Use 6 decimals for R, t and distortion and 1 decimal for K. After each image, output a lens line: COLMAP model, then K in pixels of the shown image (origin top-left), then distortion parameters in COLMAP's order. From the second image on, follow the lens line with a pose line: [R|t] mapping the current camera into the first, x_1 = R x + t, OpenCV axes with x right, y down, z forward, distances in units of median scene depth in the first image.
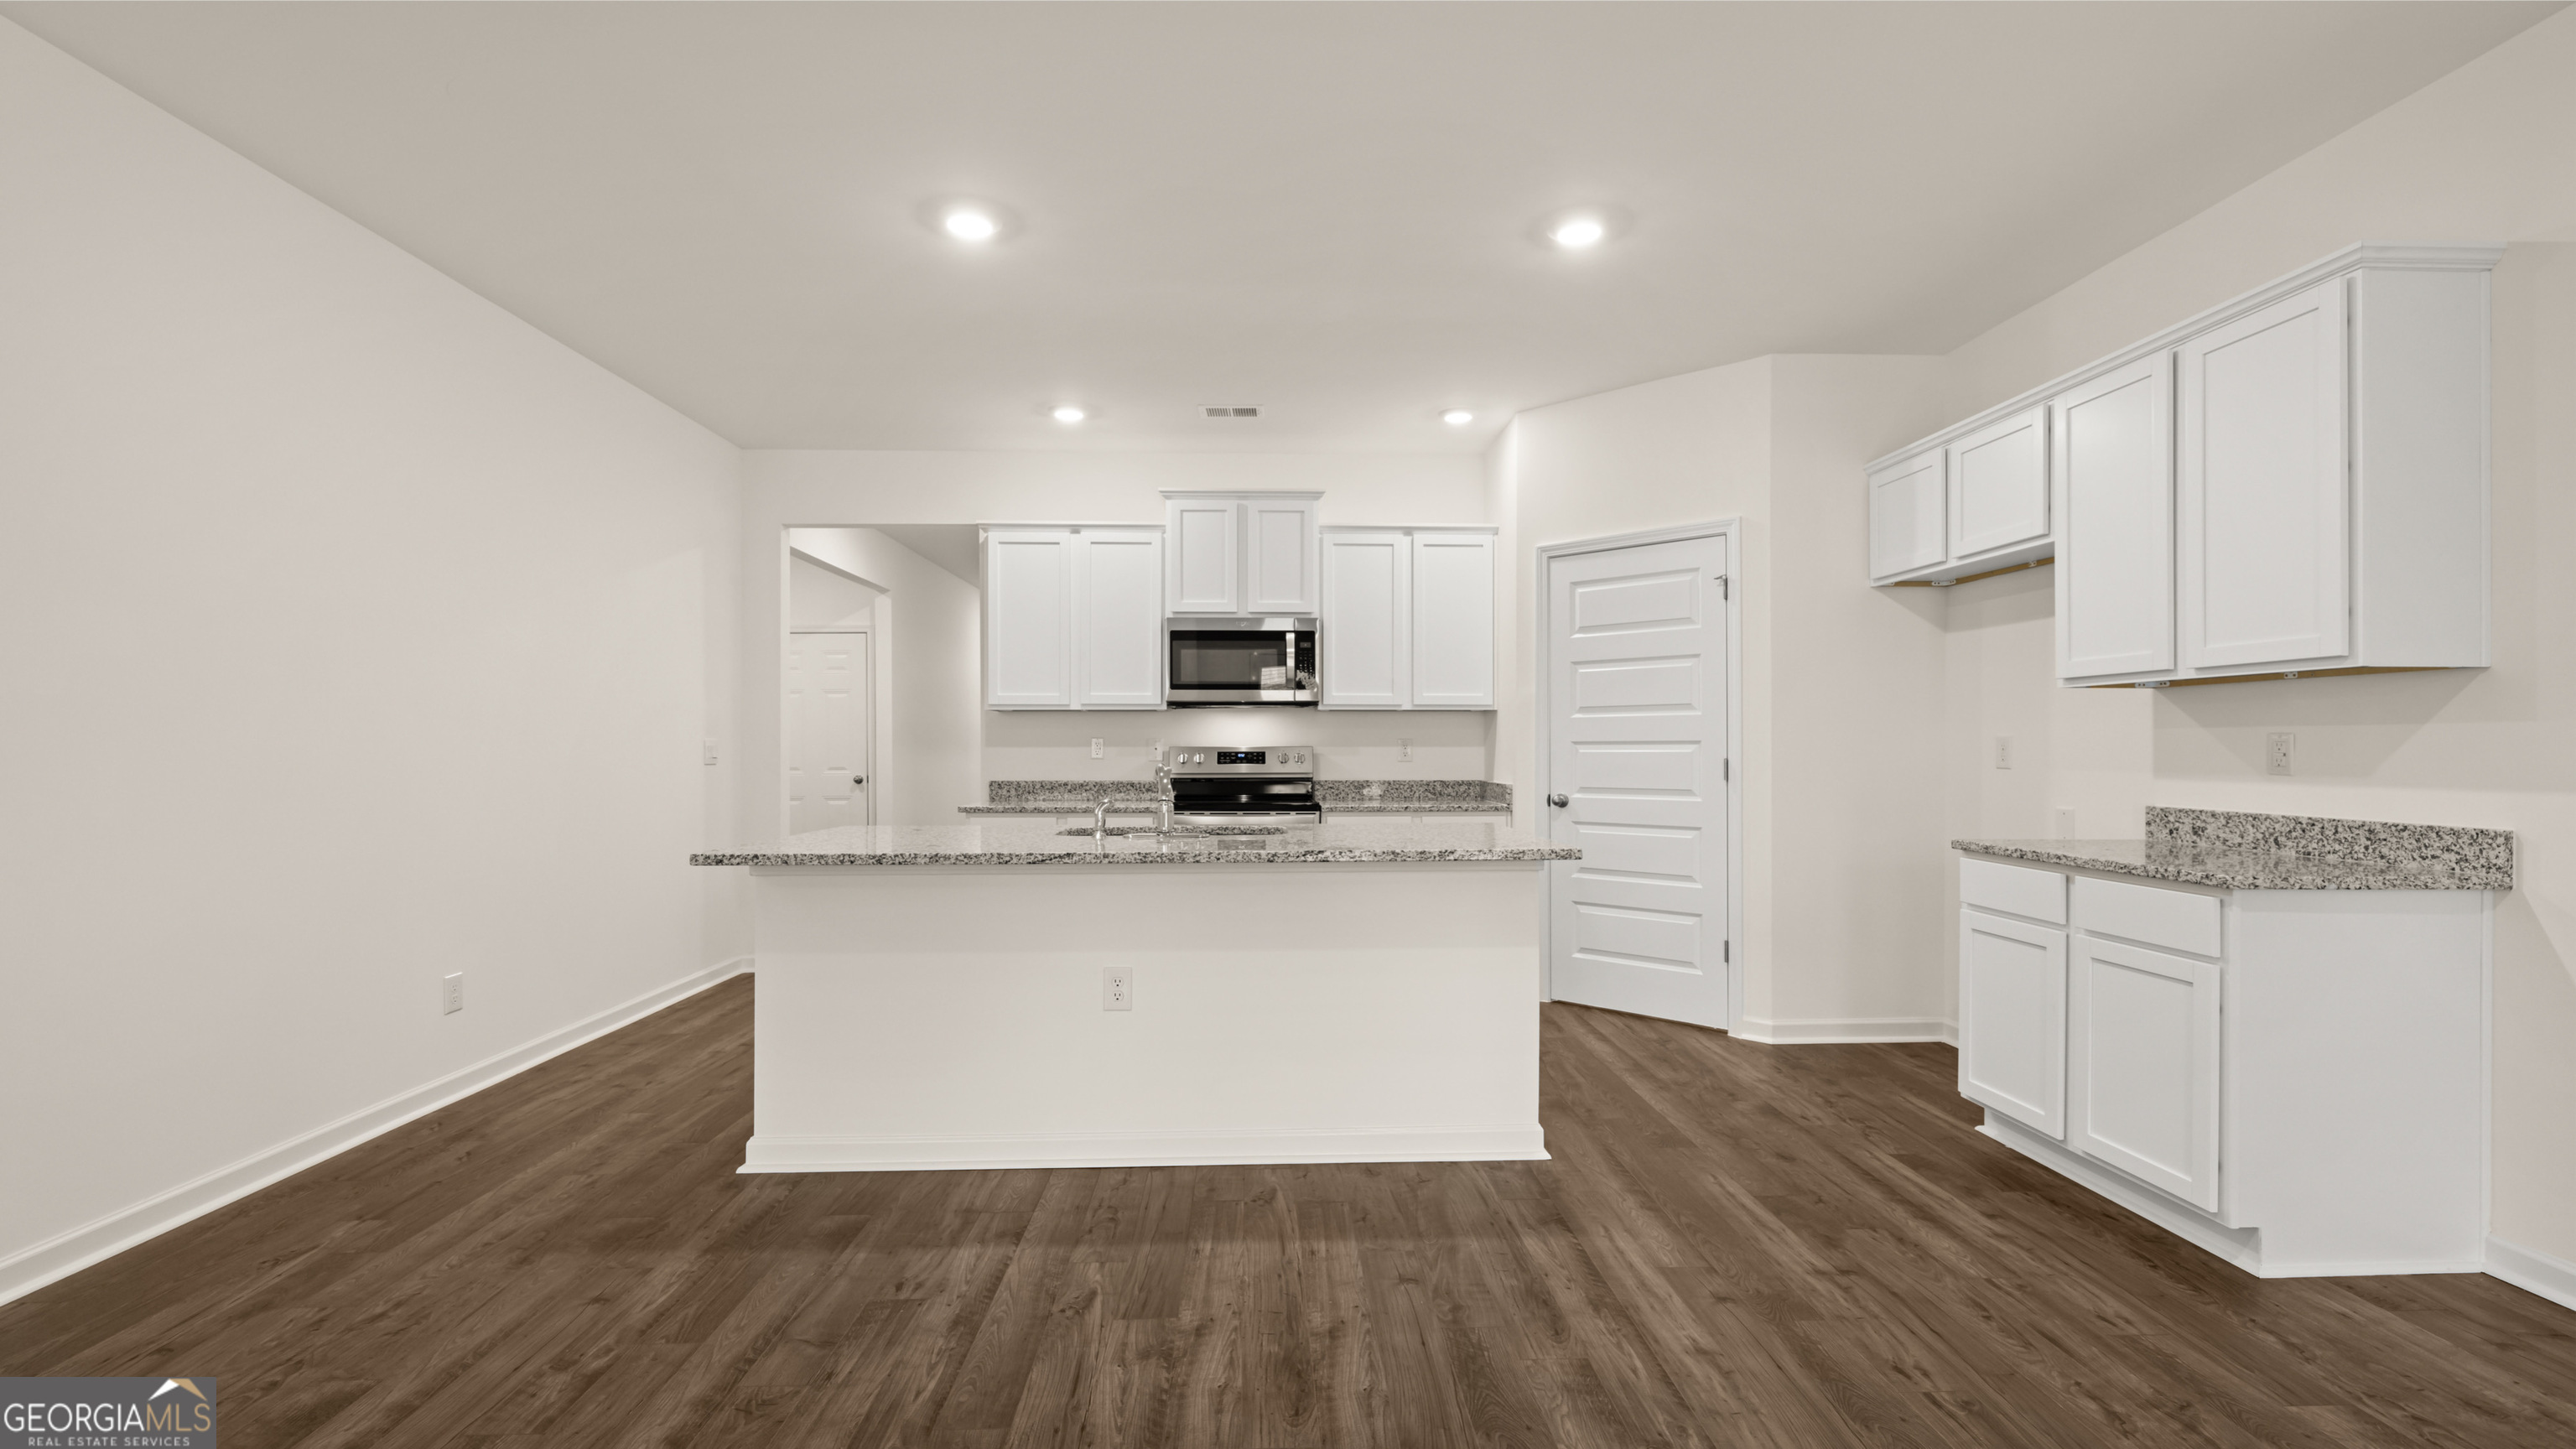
lens RADIAL K [[1082.0, 0, 1287.7], [0, 1082.0, 743.0], [0, 0, 1]] dist [-0.001802, -0.000249]
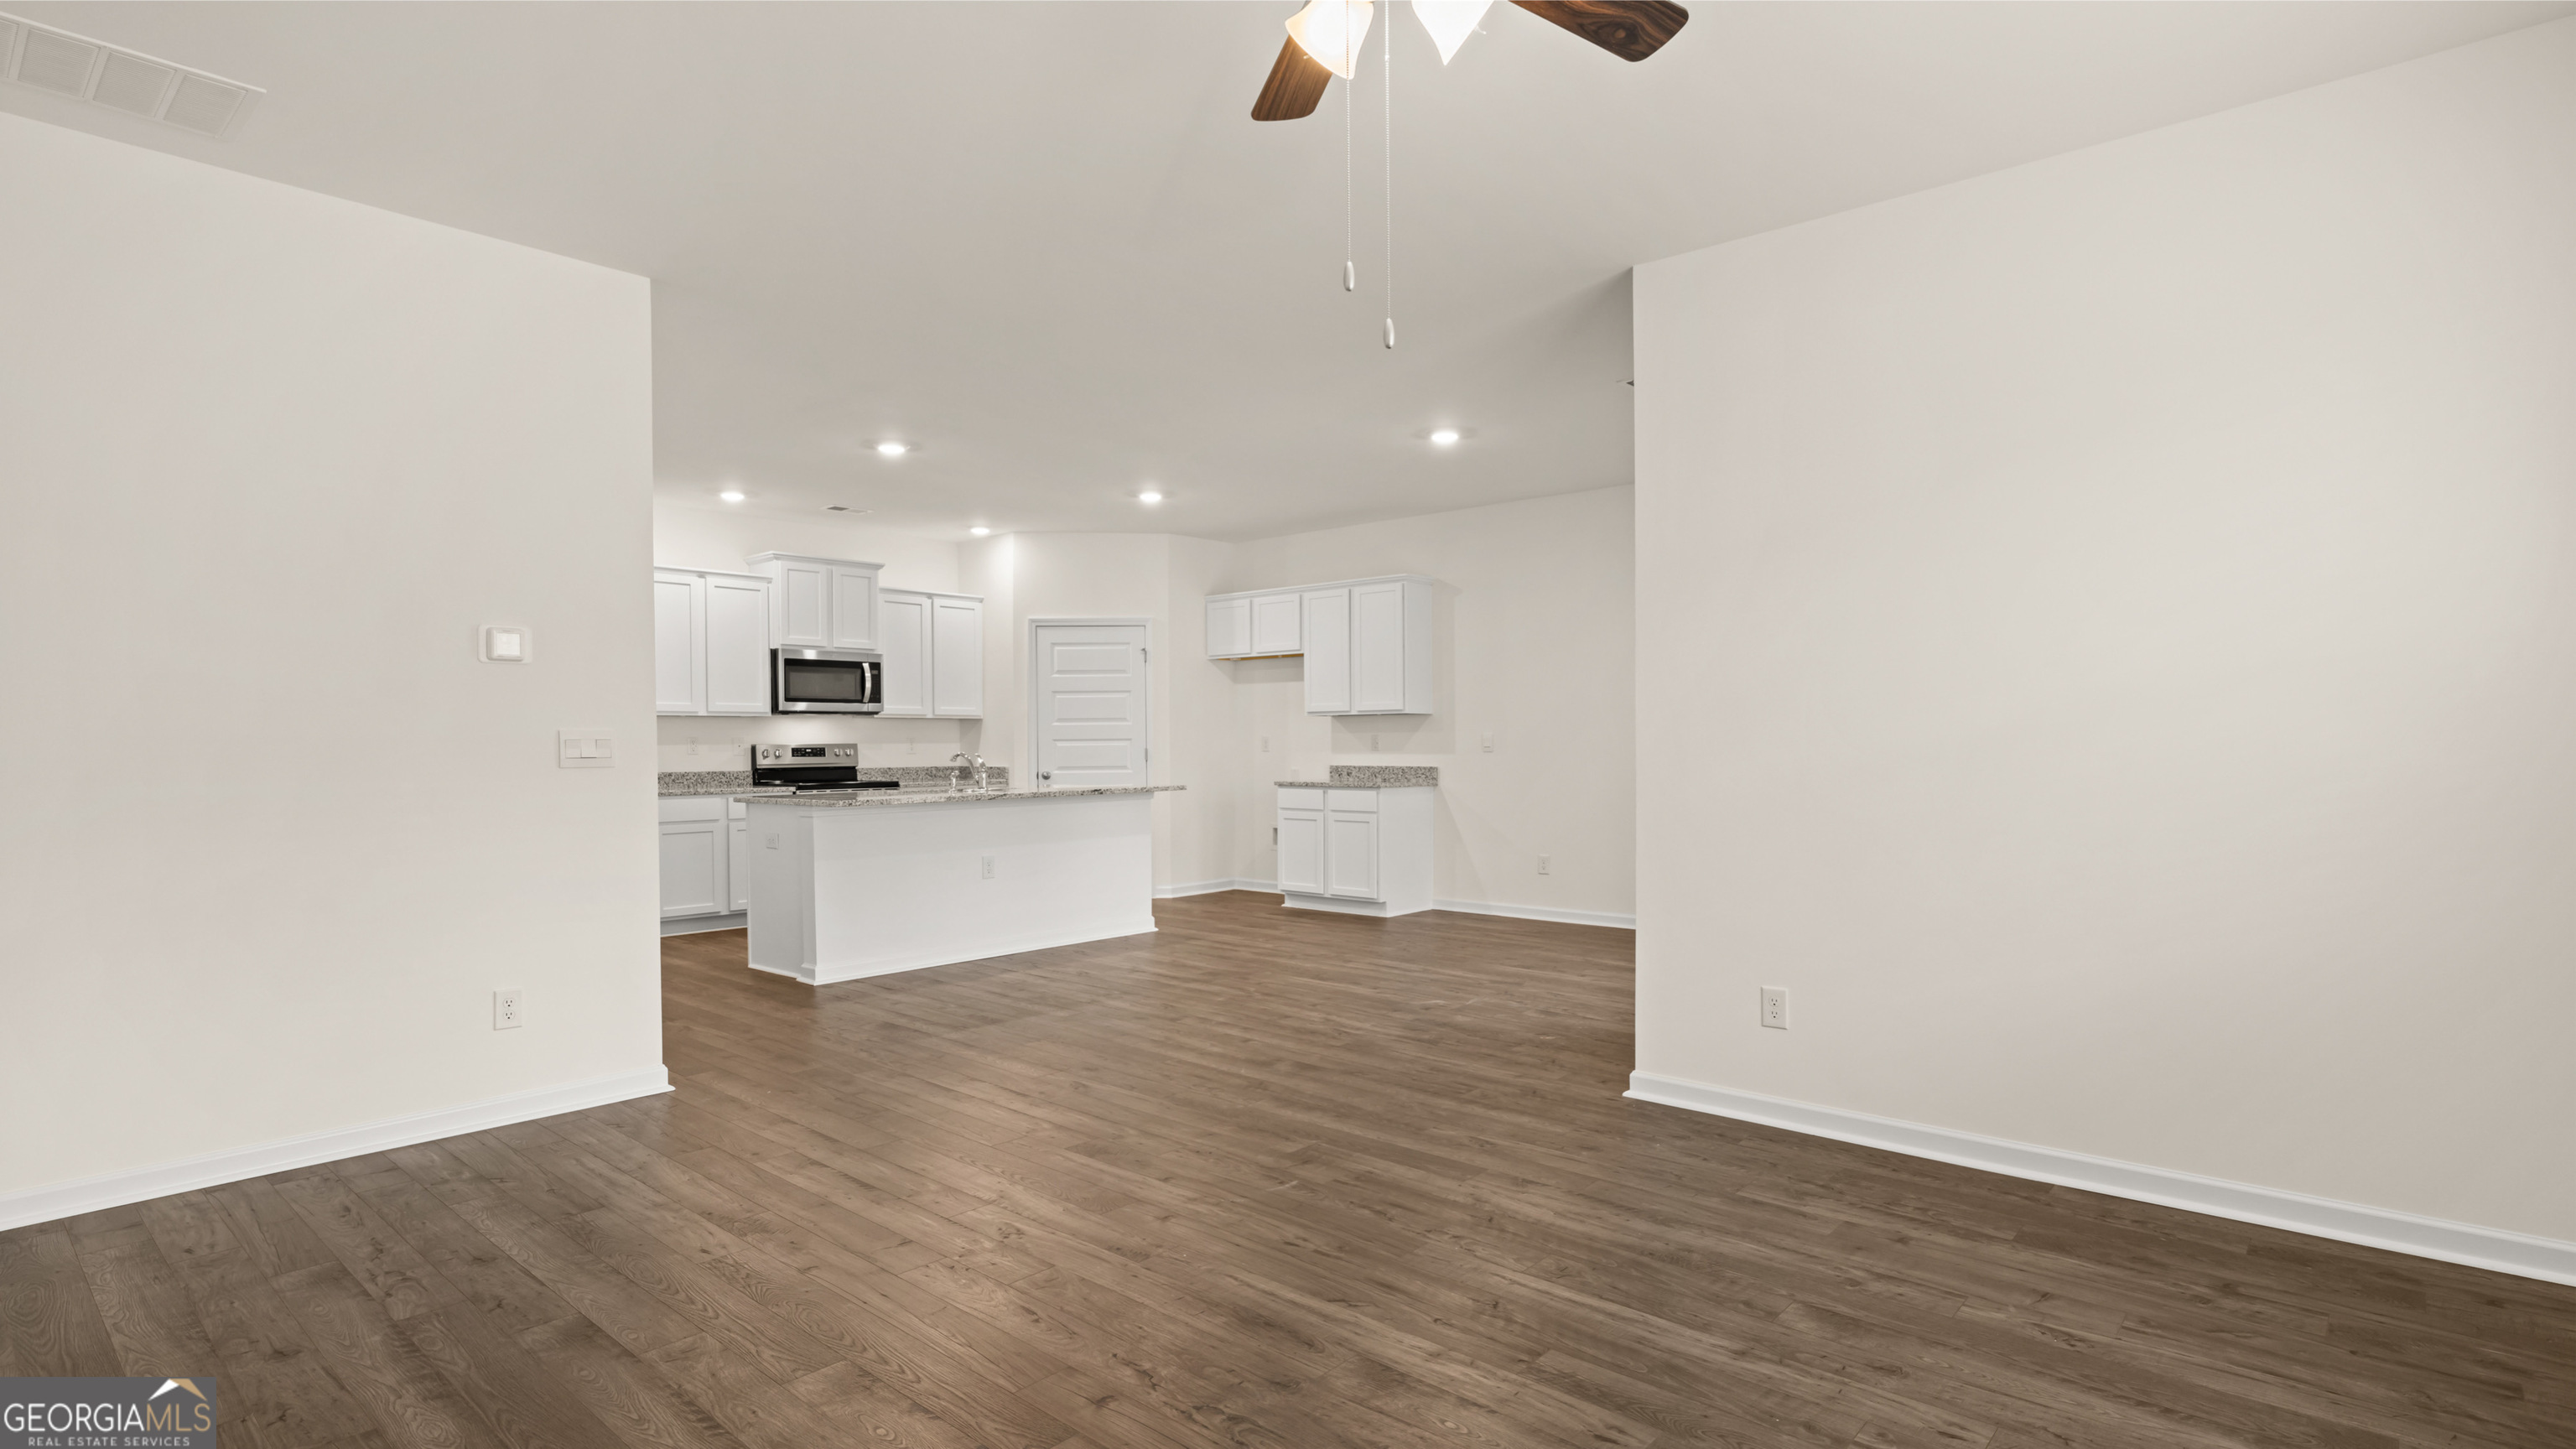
lens RADIAL K [[1254.2, 0, 1291.0], [0, 1254.2, 763.9], [0, 0, 1]] dist [0.000202, 0.000045]
pose [[0.687262, -0.016866, 0.726214, -1.330500], [0.004138, 0.999805, 0.019304, 0.001017], [-0.726398, -0.010262, 0.687198, -0.881469]]
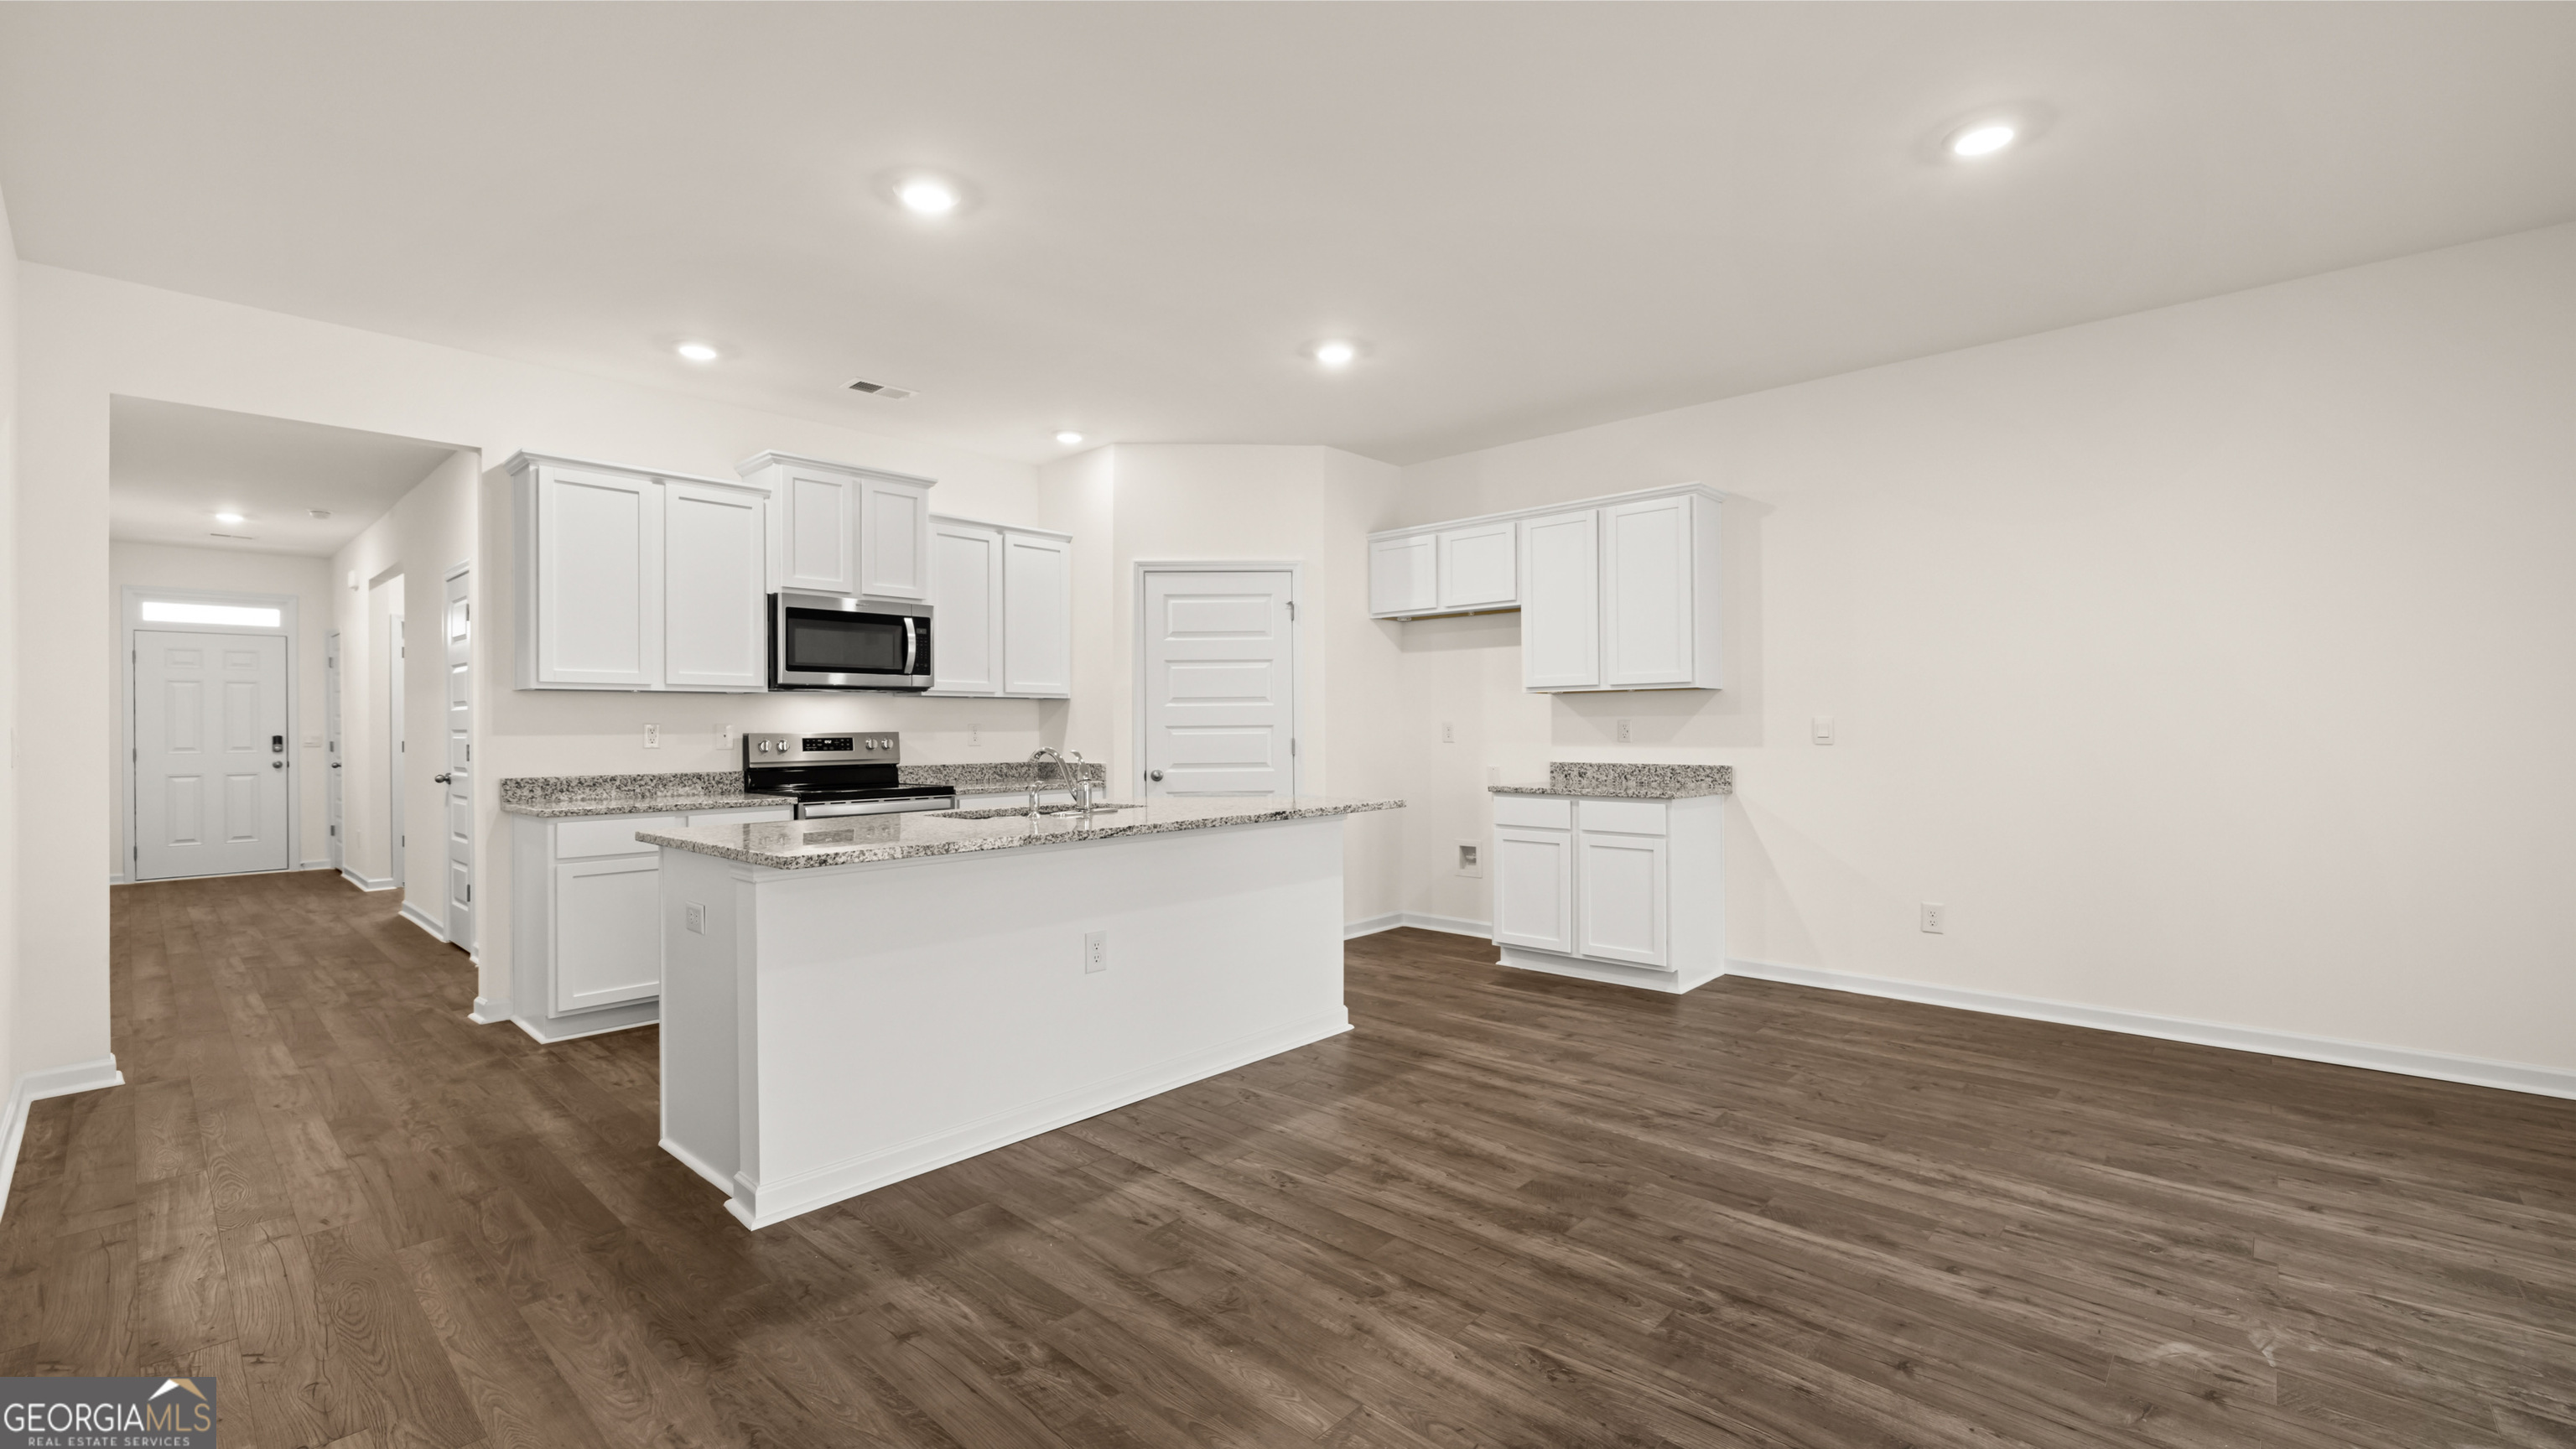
lens RADIAL K [[1073.0, 0, 1285.4], [0, 1073.0, 724.4], [0, 0, 1]] dist [-0.000617, -0.000391]
pose [[0.705424, -0.001346, 0.708784, -0.744924], [0.004583, 0.999986, -0.002662, 0.000622], [-0.708771, 0.005126, 0.705420, 0.089987]]
